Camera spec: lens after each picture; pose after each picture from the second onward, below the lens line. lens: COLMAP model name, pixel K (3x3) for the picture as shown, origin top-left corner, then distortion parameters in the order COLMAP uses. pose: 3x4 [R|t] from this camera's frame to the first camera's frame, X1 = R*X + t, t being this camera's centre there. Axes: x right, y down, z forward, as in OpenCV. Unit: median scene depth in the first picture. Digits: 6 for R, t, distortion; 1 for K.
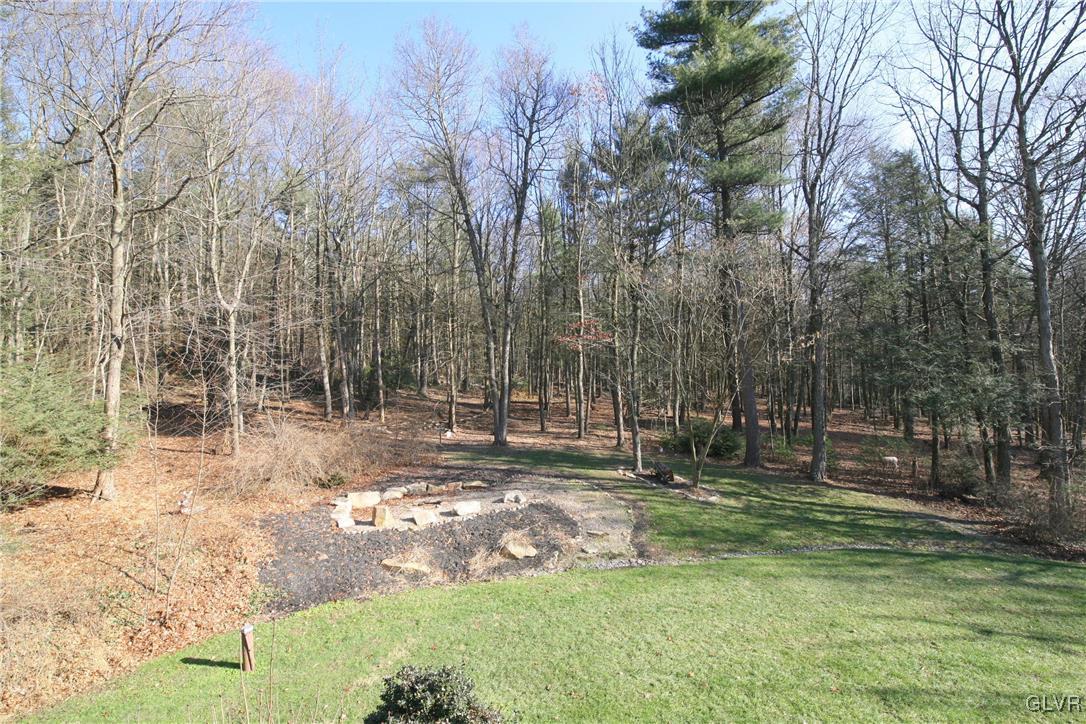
lens RADIAL K [[471.7, 0, 540.9], [0, 471.7, 359.3], [0, 0, 1]] dist [-0.000647, -0.011305]
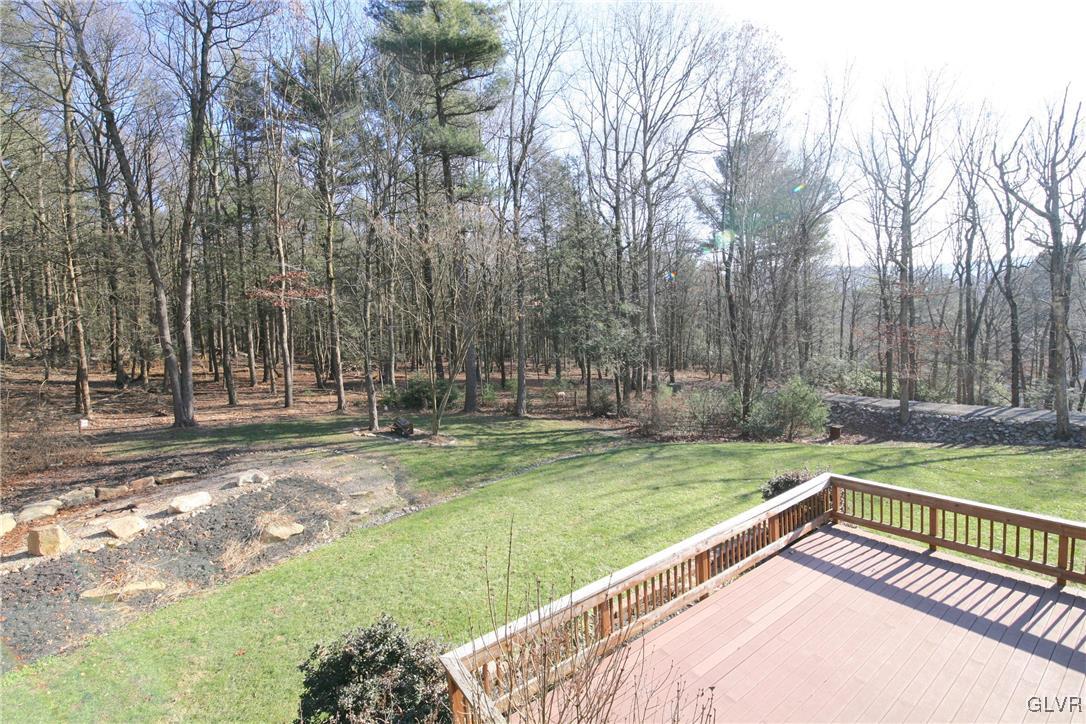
lens RADIAL K [[471.3, 0, 546.3], [0, 471.3, 360.7], [0, 0, 1]] dist [0.000932, -0.011313]
pose [[0.767865, -0.055207, 0.638229, -0.155382], [0.003204, 0.996598, 0.082351, 0.012721], [-0.640604, -0.061189, 0.765429, 0.021617]]
